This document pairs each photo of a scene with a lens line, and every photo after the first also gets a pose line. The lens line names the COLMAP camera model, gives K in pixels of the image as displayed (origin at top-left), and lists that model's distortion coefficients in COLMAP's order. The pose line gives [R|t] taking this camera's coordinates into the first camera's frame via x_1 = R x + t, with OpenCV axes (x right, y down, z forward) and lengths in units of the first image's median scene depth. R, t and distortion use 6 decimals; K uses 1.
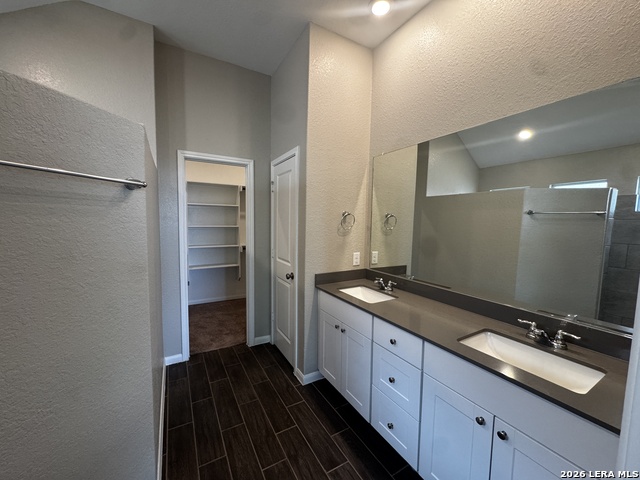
lens RADIAL K [[255.5, 0, 318.9], [0, 255.5, 240.8], [0, 0, 1]] dist [-0.003642, -0.000578]
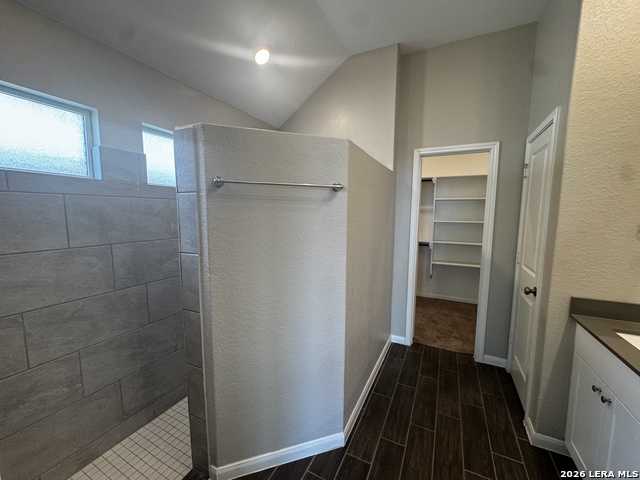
lens RADIAL K [[255.5, 0, 320.4], [0, 255.5, 240.3], [0, 0, 1]] dist [-0.003642, -0.000578]
pose [[0.551706, 0.079279, -0.830262, 0.140384], [-0.066136, 0.996496, 0.051205, -0.004180], [0.831412, 0.026660, 0.555016, 0.081777]]
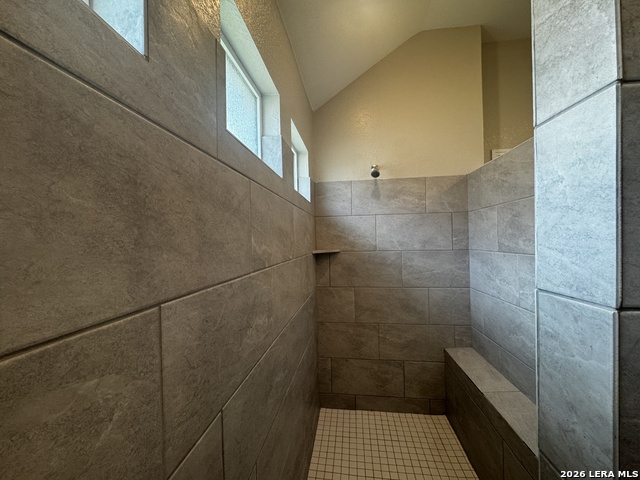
lens RADIAL K [[255.5, 0, 321.9], [0, 255.5, 240.3], [0, 0, 1]] dist [-0.003642, -0.000578]
pose [[0.806896, -0.026933, -0.590080, -0.484608], [-0.017843, 0.997393, -0.069922, 0.040832], [0.590425, 0.066949, 0.804311, -0.072309]]
